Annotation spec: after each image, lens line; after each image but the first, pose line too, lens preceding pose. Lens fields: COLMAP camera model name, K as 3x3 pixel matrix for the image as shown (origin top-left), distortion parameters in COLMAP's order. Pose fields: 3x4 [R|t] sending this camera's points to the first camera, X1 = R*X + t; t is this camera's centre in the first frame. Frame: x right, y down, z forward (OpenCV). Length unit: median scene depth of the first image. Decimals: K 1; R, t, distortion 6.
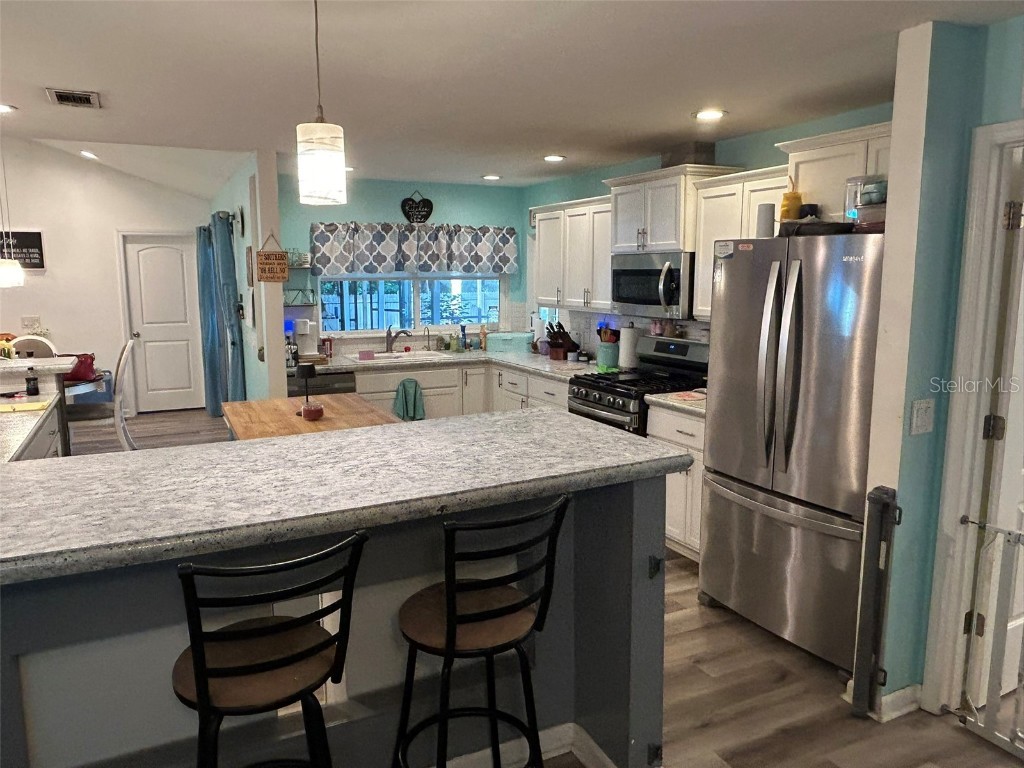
lens RADIAL K [[734.7, 0, 512.0], [0, 734.7, 384.0], [0, 0, 1]] dist [0.001647, -0.001672]
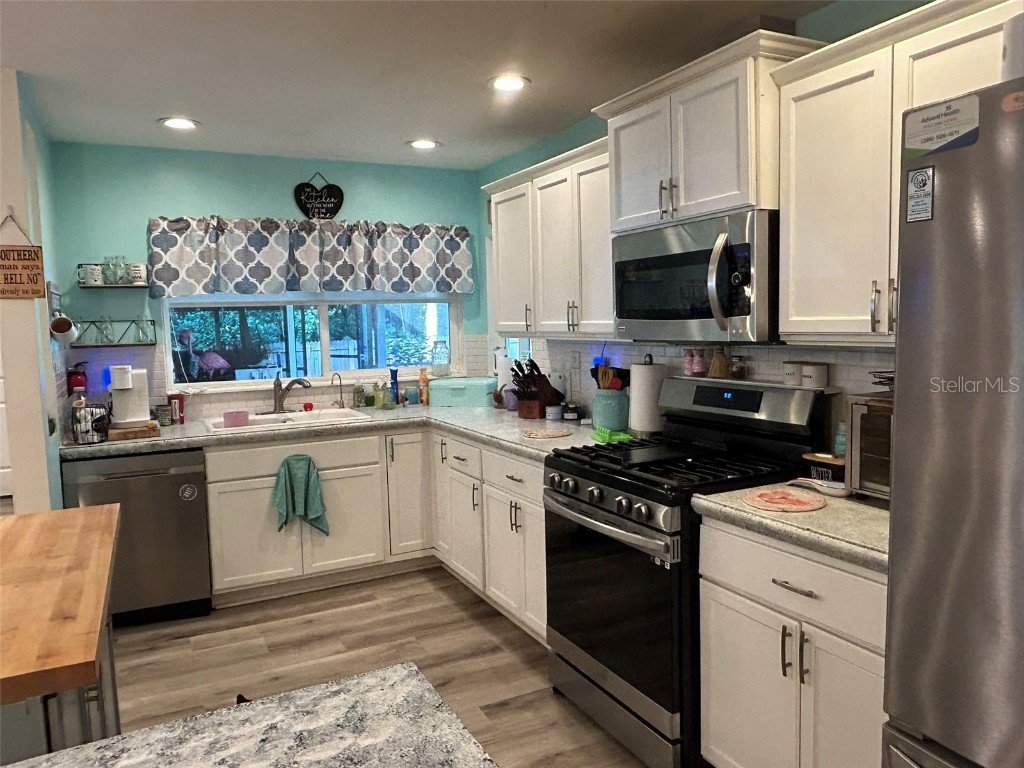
lens RADIAL K [[734.7, 0, 512.0], [0, 734.7, 384.0], [0, 0, 1]] dist [0.001647, -0.001672]
pose [[0.999625, -0.026227, 0.007852, 0.040886], [0.026670, 0.997663, -0.062909, -0.022840], [-0.006183, 0.063095, 0.997988, 0.356079]]
